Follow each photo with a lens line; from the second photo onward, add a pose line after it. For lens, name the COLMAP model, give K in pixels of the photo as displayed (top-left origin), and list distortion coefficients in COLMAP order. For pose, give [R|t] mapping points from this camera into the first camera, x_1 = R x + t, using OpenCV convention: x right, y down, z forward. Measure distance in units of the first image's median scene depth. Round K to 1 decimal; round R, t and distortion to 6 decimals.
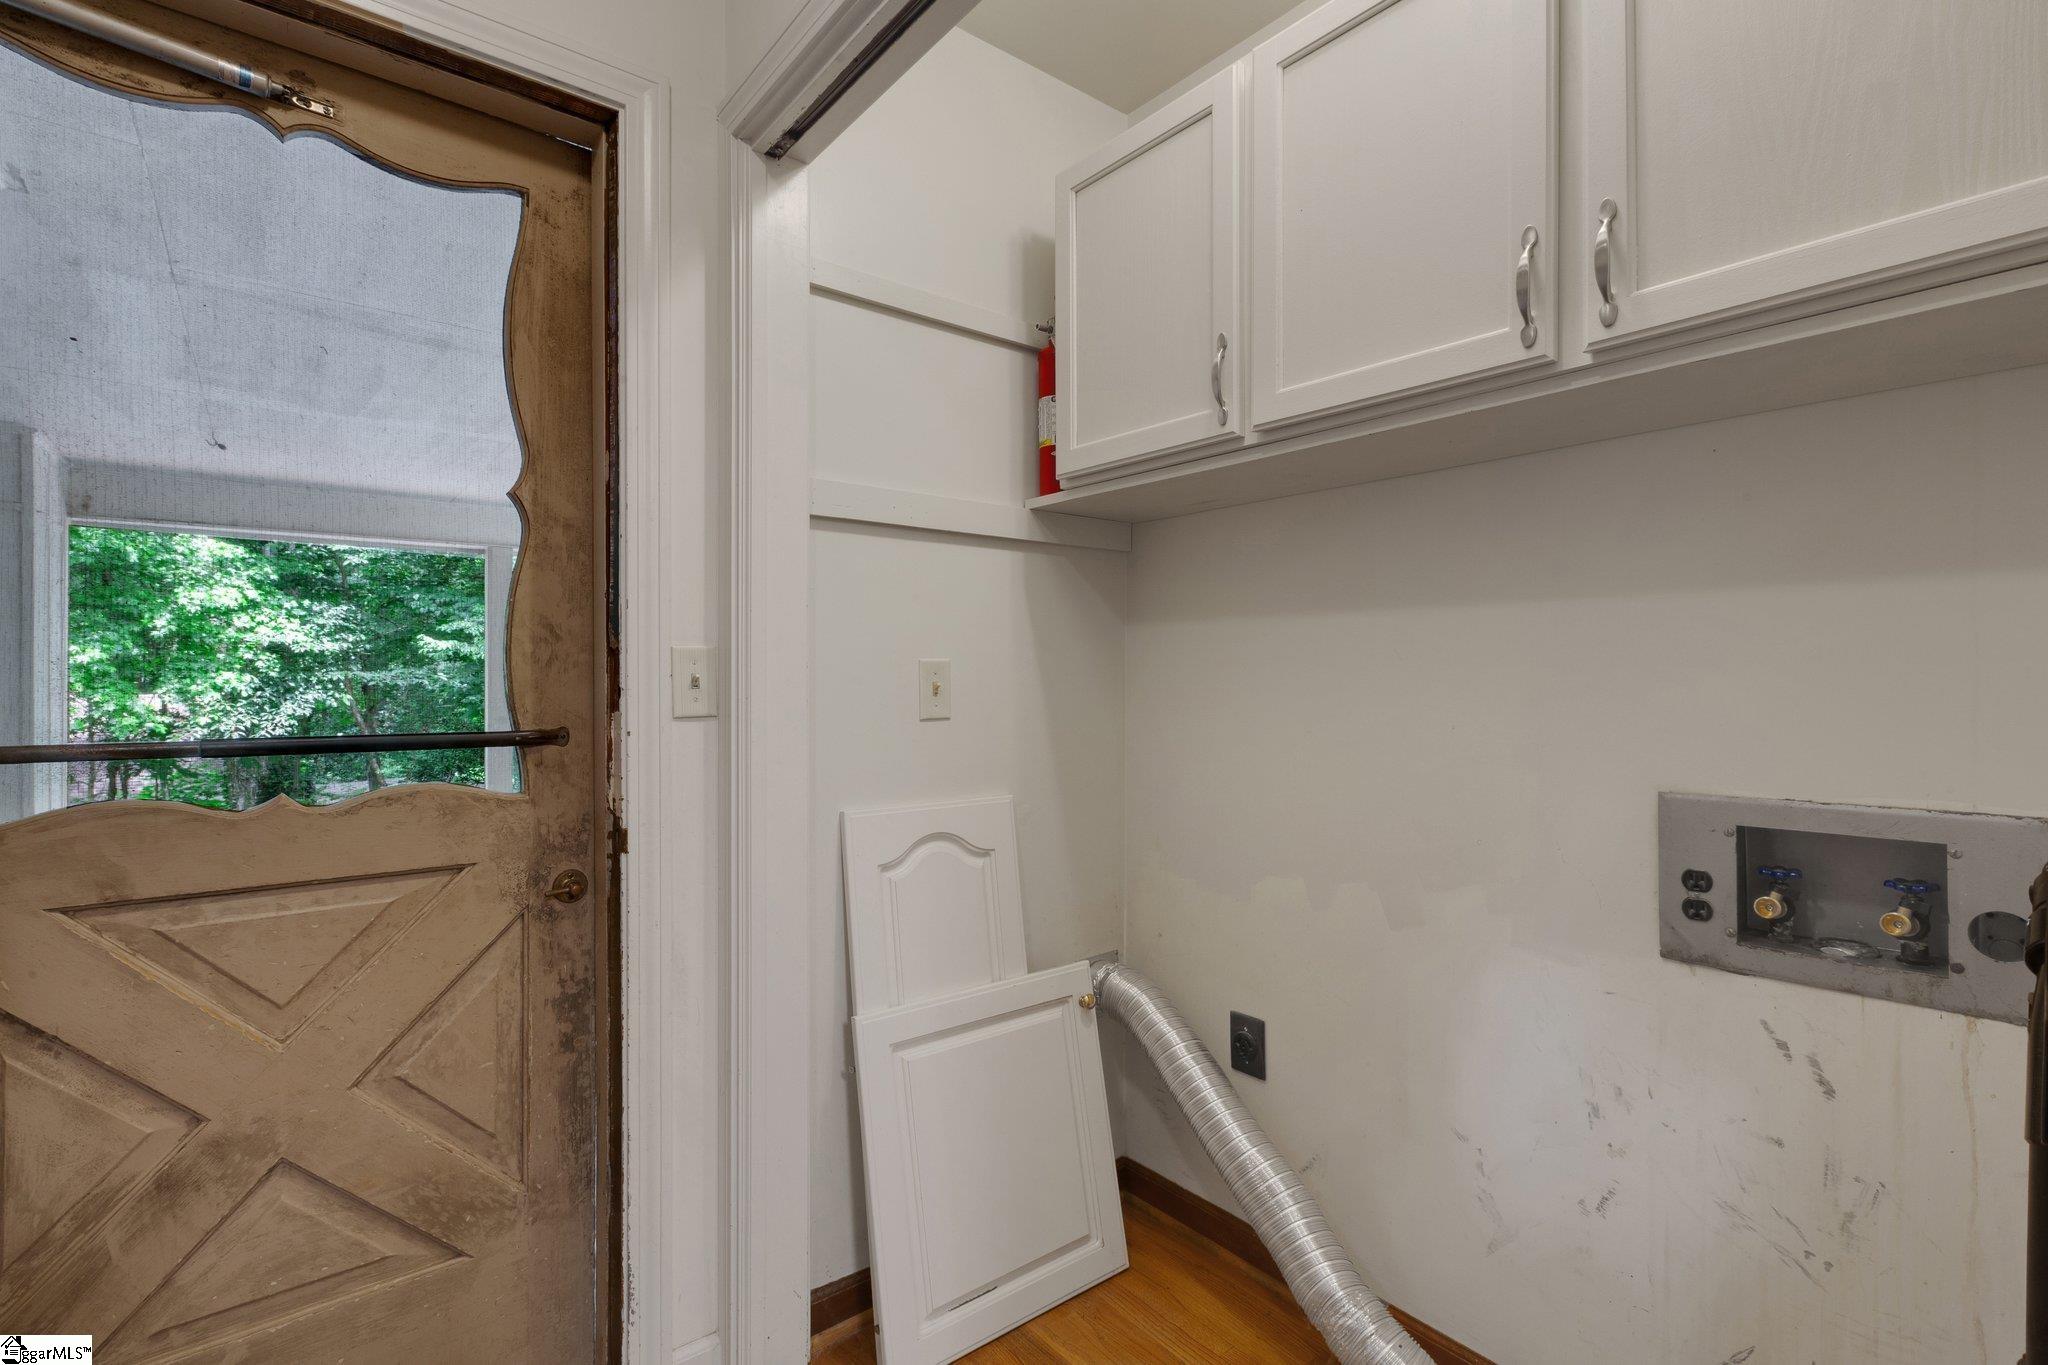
lens RADIAL K [[945.8, 0, 1037.7], [0, 945.8, 678.0], [0, 0, 1]] dist [0.012159, -0.004724]
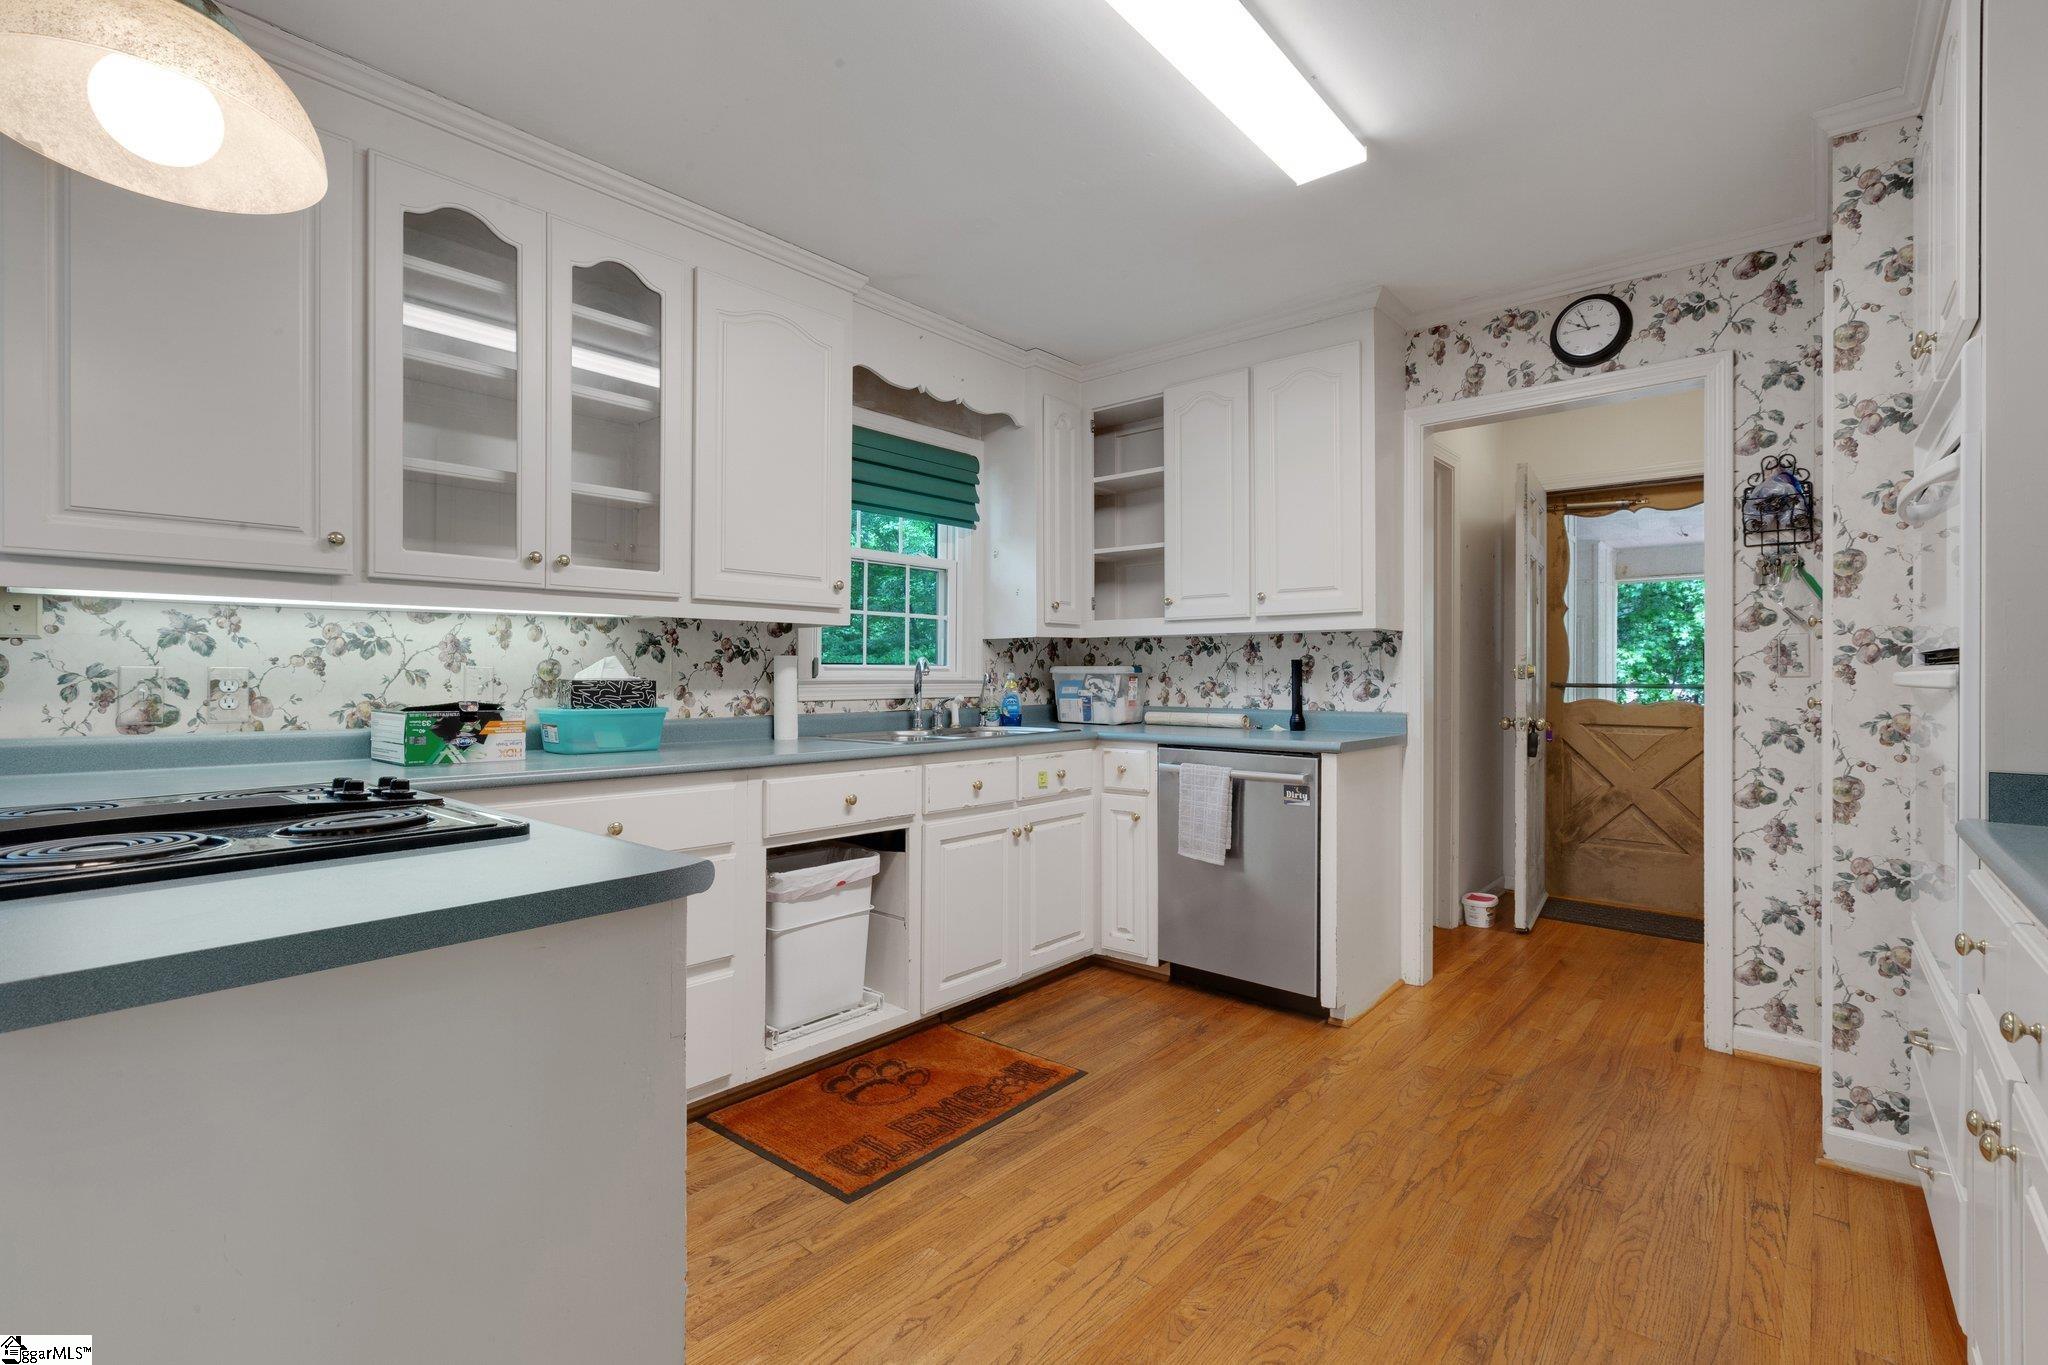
lens RADIAL K [[945.8, 0, 1021.0], [0, 945.8, 673.8], [0, 0, 1]] dist [0.012159, -0.004724]
pose [[0.197071, 0.000632, -0.980389, 0.878797], [-0.003975, 0.999992, -0.000155, 0.014672], [0.980381, 0.003927, 0.197072, -0.762728]]
